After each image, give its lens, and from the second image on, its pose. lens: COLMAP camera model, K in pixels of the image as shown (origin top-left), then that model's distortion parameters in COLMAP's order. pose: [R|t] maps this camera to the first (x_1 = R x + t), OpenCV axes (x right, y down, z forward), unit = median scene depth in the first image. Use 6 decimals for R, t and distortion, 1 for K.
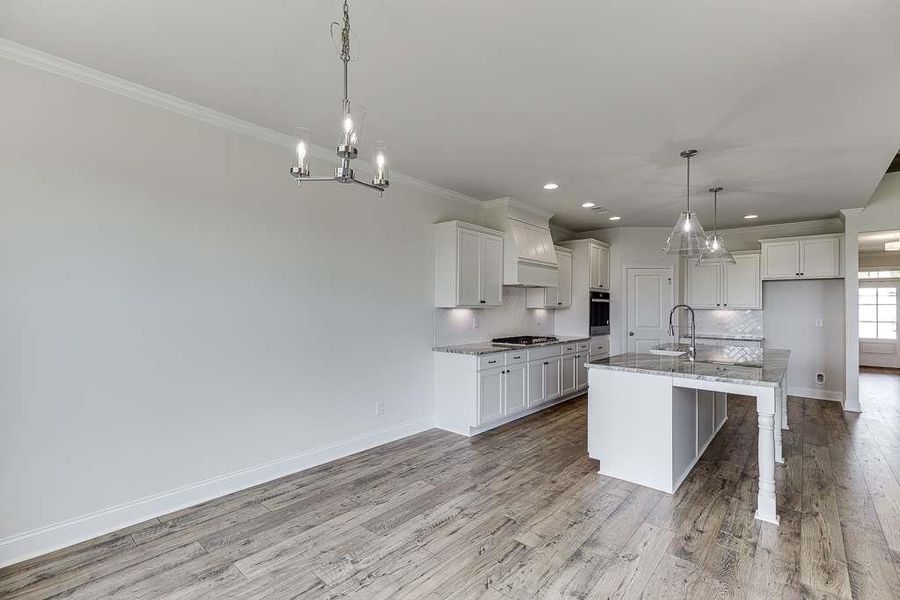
lens RADIAL K [[401.5, 0, 454.5], [0, 401.5, 302.7], [0, 0, 1]] dist [0.005727, 0.000244]
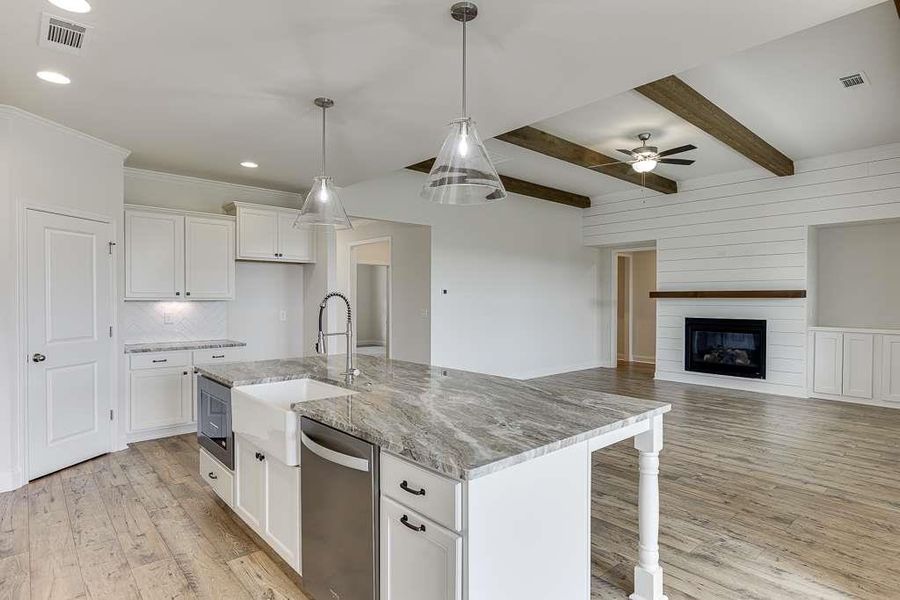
lens RADIAL K [[482.0, 0, 458.6], [0, 482.0, 303.4], [0, 0, 1]] dist [-0.001702, 0.000280]
pose [[0.115560, -0.014911, 0.993189, -0.044996], [-0.010355, 0.999815, 0.016215, 0.005621], [-0.993247, -0.012158, 0.115384, 0.647525]]
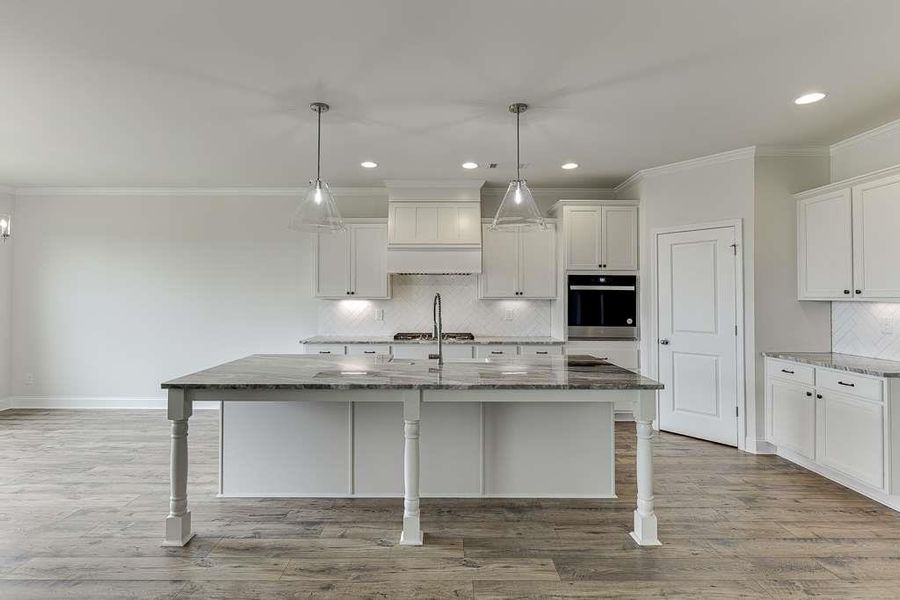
lens RADIAL K [[443.5, 0, 441.1], [0, 443.5, 288.2], [0, 0, 1]] dist [-0.007091, -0.000756]
pose [[0.658350, -0.021151, -0.752415, 0.977568], [0.010025, 0.999763, -0.019332, 0.008811], [0.752645, 0.005185, 0.658406, 0.418245]]
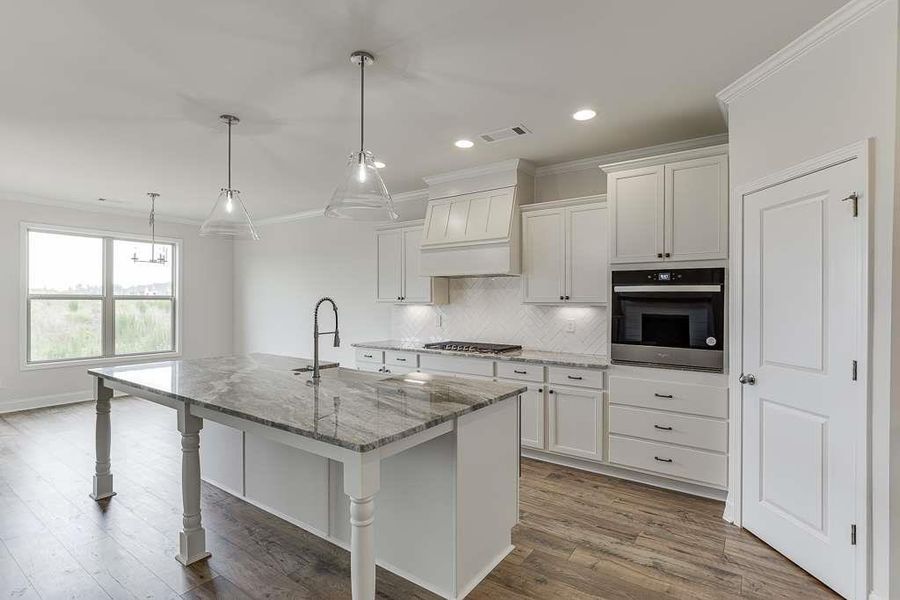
lens RADIAL K [[433.5, 0, 456.5], [0, 433.5, 303.3], [0, 0, 1]] dist [-0.004543, -0.001008]
pose [[0.112262, -0.005950, -0.993661, 1.066724], [0.006347, 0.999966, -0.005271, 0.015351], [0.993658, -0.005715, 0.112296, 0.953658]]
